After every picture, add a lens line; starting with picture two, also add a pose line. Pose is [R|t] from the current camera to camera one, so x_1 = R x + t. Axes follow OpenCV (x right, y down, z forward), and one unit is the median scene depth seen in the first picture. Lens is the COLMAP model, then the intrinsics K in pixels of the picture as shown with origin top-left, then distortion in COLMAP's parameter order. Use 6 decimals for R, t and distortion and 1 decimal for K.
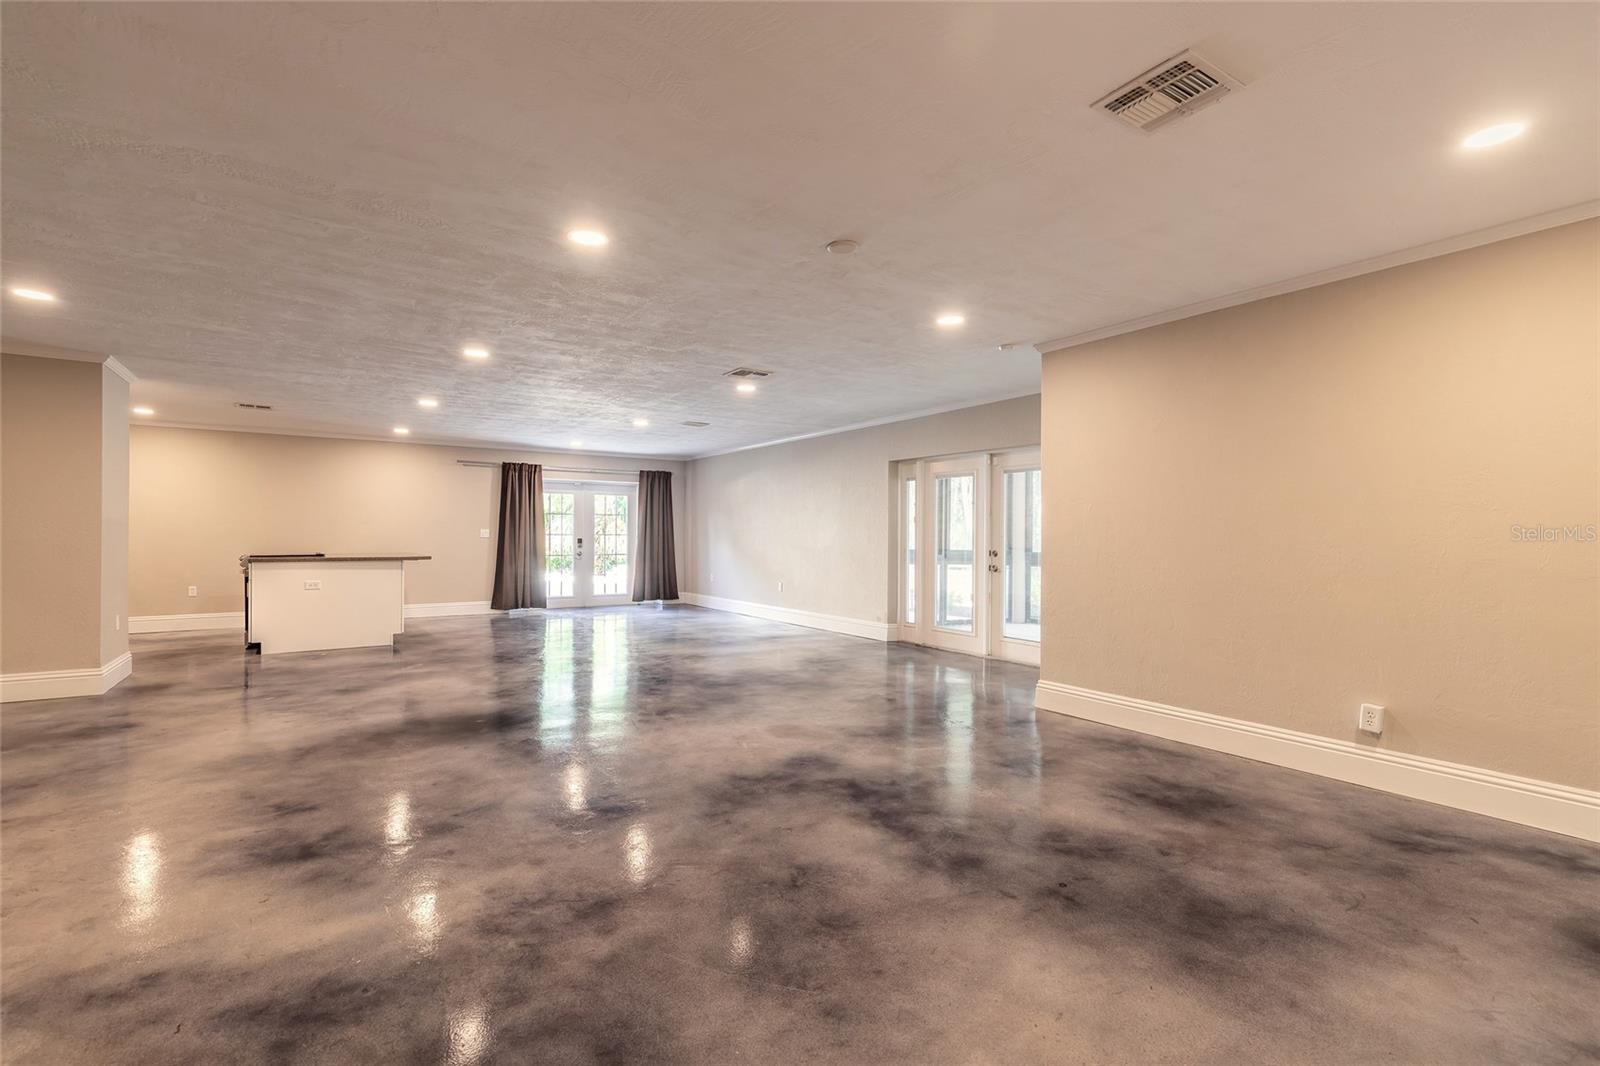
lens RADIAL K [[717.8, 0, 795.0], [0, 717.8, 540.3], [0, 0, 1]] dist [0.003904, -0.000515]
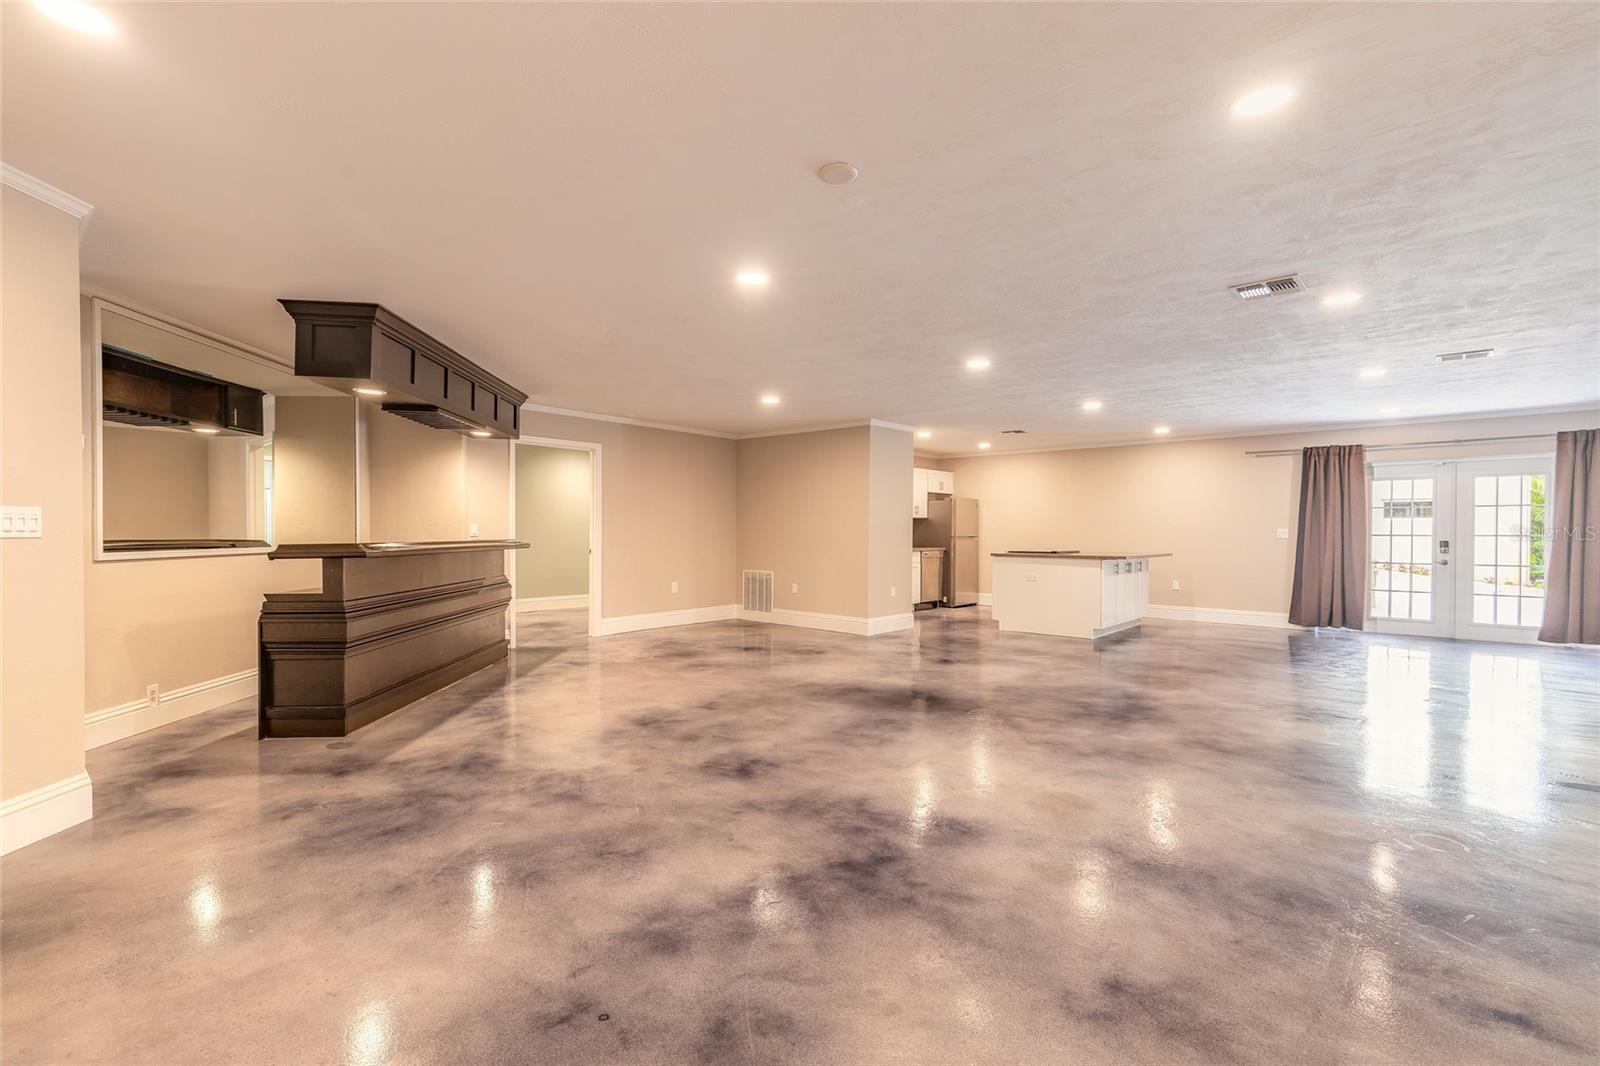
lens RADIAL K [[717.8, 0, 795.0], [0, 717.8, 540.3], [0, 0, 1]] dist [0.003904, -0.000515]
pose [[0.252256, 0.008470, -0.967623, 0.249608], [-0.010735, 0.999925, 0.005954, -0.000380], [0.967601, 0.008885, 0.252328, 0.224774]]
